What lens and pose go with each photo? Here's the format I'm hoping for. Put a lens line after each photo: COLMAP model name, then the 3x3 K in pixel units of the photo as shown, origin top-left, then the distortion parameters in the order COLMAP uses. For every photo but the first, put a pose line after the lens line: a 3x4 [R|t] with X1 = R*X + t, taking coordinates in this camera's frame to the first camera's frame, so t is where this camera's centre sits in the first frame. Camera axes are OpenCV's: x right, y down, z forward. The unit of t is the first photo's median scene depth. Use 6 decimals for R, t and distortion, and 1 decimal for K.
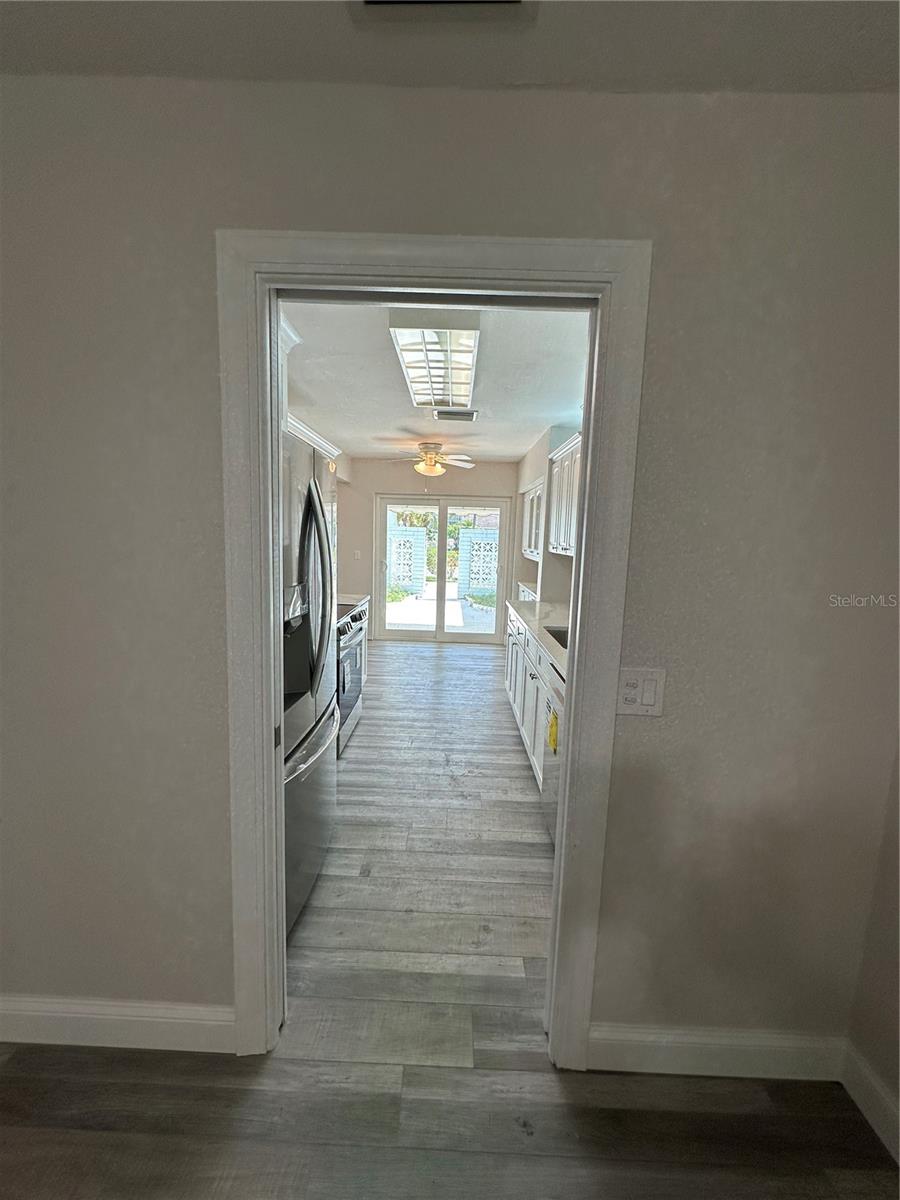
lens RADIAL K [[479.8, 0, 447.3], [0, 479.8, 598.0], [0, 0, 1]] dist [-0.004599, 0.001216]
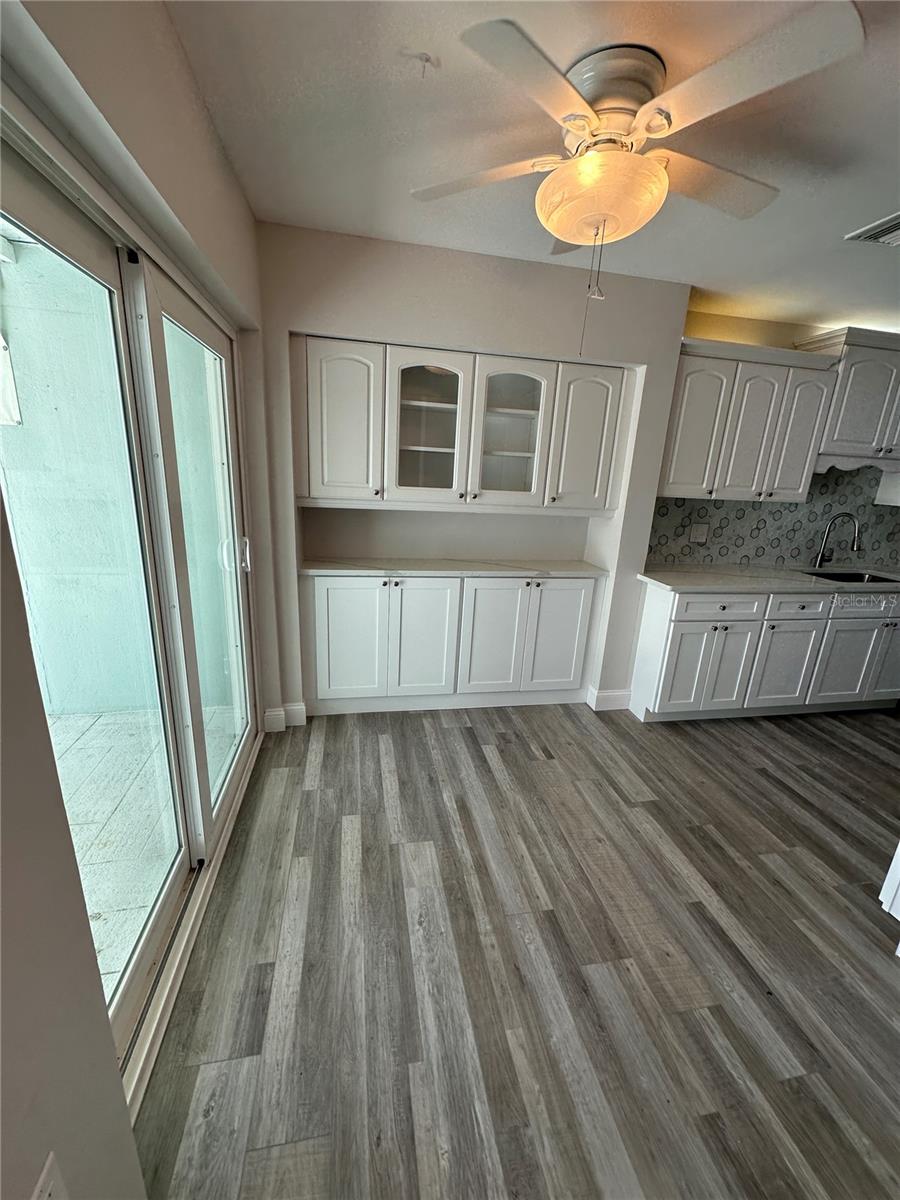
lens RADIAL K [[479.8, 0, 449.2], [0, 479.8, 598.0], [0, 0, 1]] dist [-0.004599, 0.001216]
pose [[-0.203206, -0.303172, 0.931018, -0.249299], [0.069998, 0.943925, 0.322654, -0.127160], [-0.976631, 0.130735, -0.170590, 0.909031]]
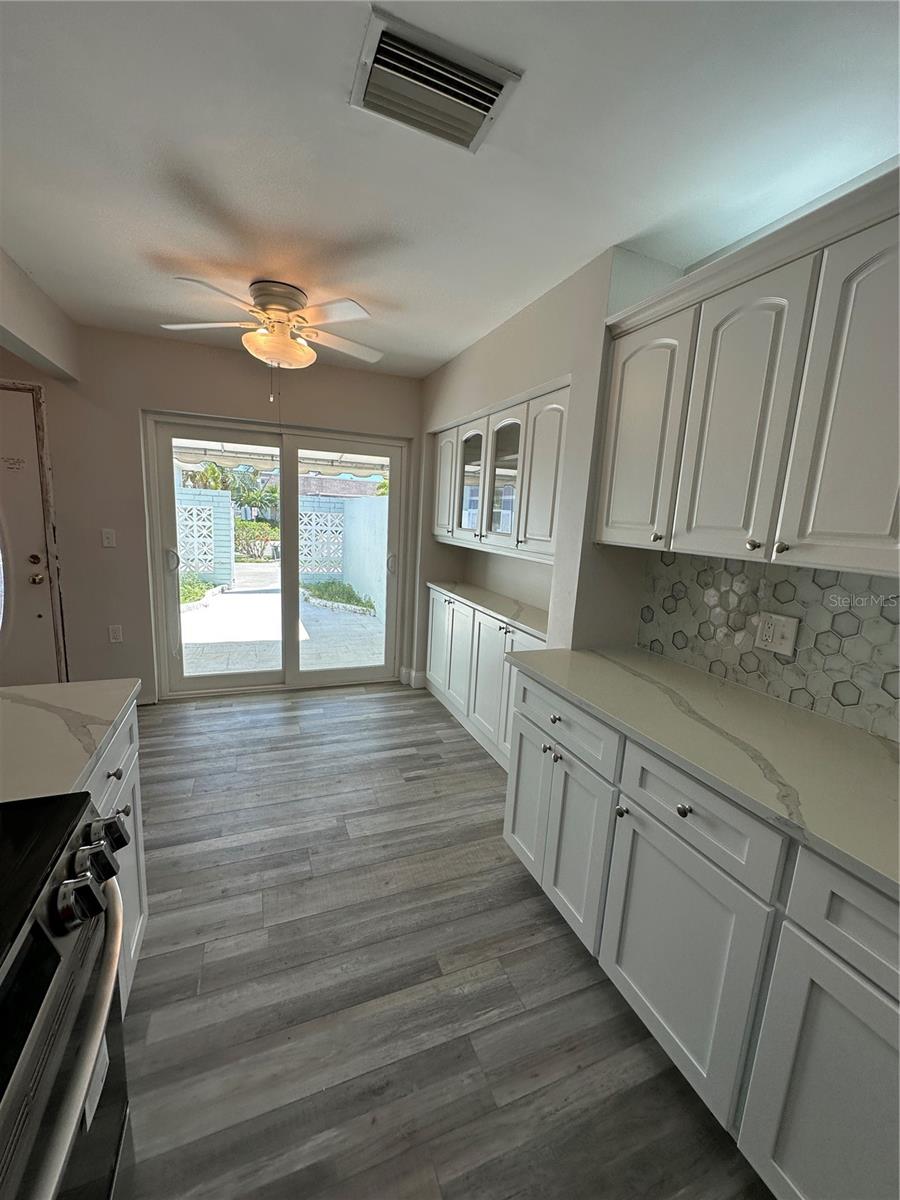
lens RADIAL K [[479.8, 0, 448.1], [0, 479.8, 600.1], [0, 0, 1]] dist [-0.004599, 0.001216]
pose [[0.920671, -0.047038, 0.387496, -0.060639], [0.022555, 0.997465, 0.067492, -0.049098], [-0.389688, -0.053398, 0.919398, 0.411242]]
